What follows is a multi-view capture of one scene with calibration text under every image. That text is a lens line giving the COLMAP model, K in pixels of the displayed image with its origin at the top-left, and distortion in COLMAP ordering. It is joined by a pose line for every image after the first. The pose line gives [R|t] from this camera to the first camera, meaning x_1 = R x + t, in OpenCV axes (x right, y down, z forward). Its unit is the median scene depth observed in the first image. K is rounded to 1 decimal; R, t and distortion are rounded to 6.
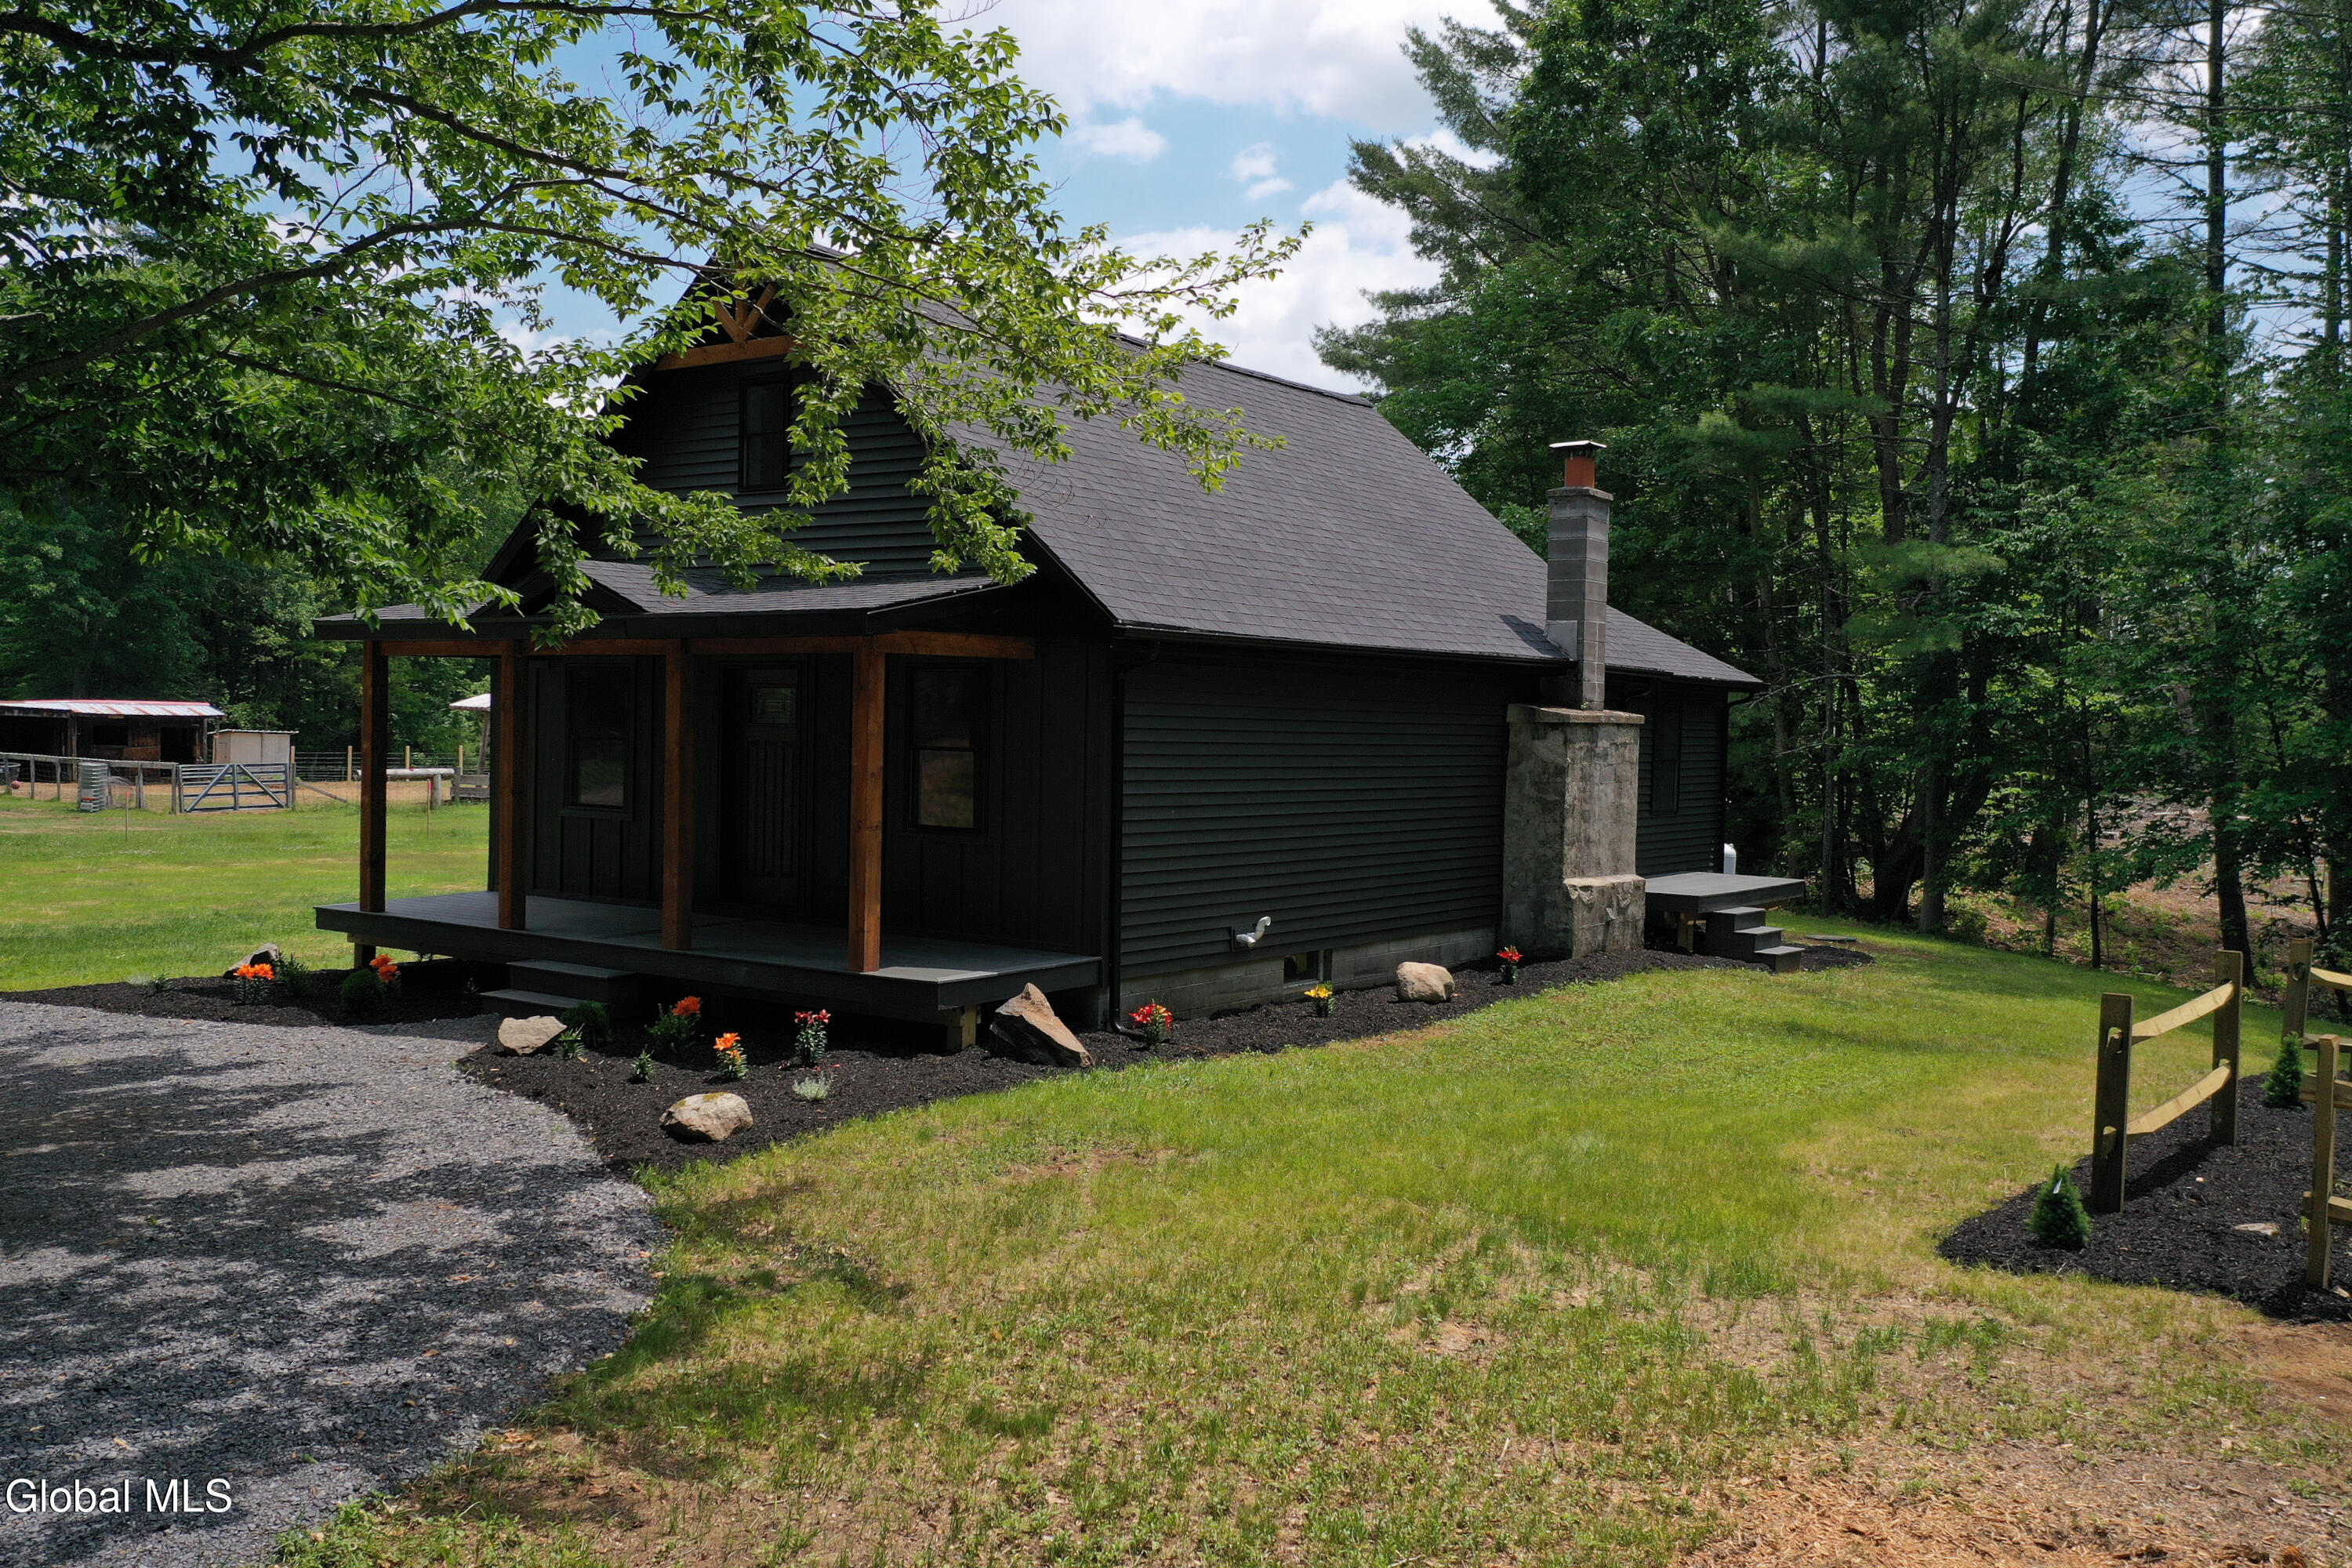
lens RADIAL K [[1864.9, 0, 1169.6], [0, 1864.9, 781.9], [0, 0, 1]] dist [0.013628, -0.001670]
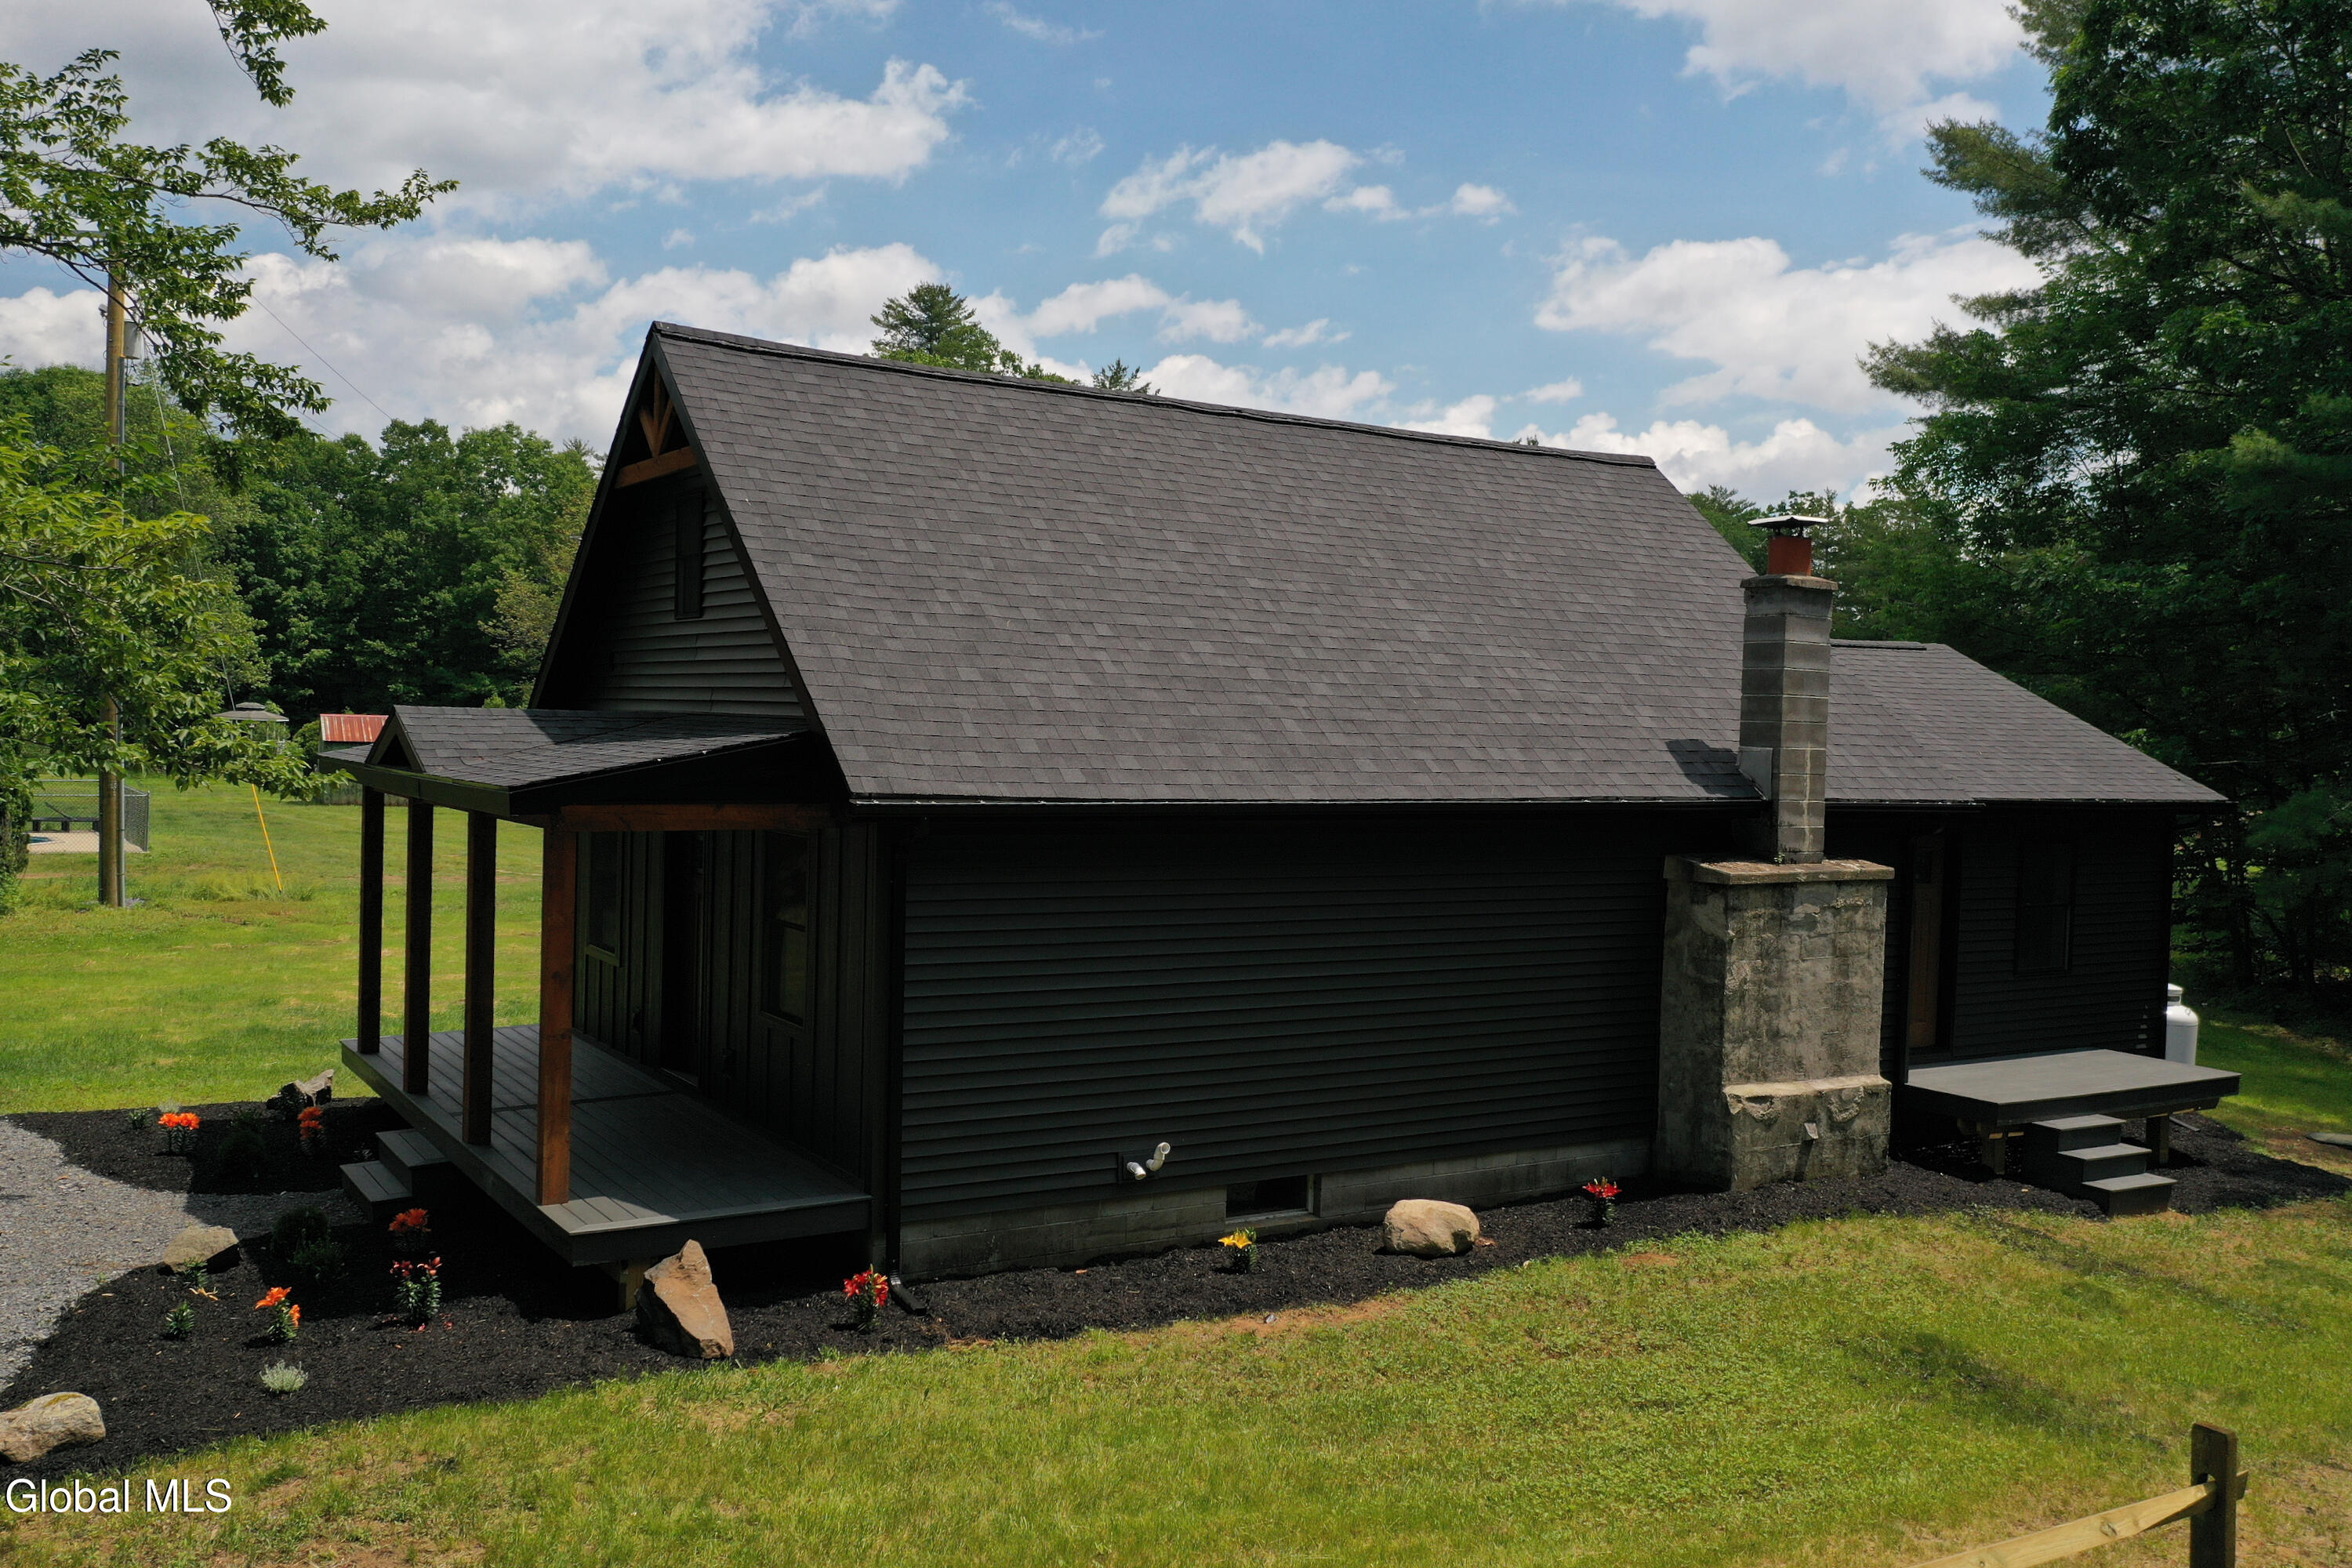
lens RADIAL K [[1908.7, 0, 1176.0], [0, 1908.7, 784.0], [0, 0, 1]] dist [0.014825, 0.004193]
pose [[0.939569, 0.017091, -0.341932, 0.263020], [-0.023791, 0.999598, -0.015408, -0.054602], [0.341531, 0.022612, 0.939598, 0.175210]]
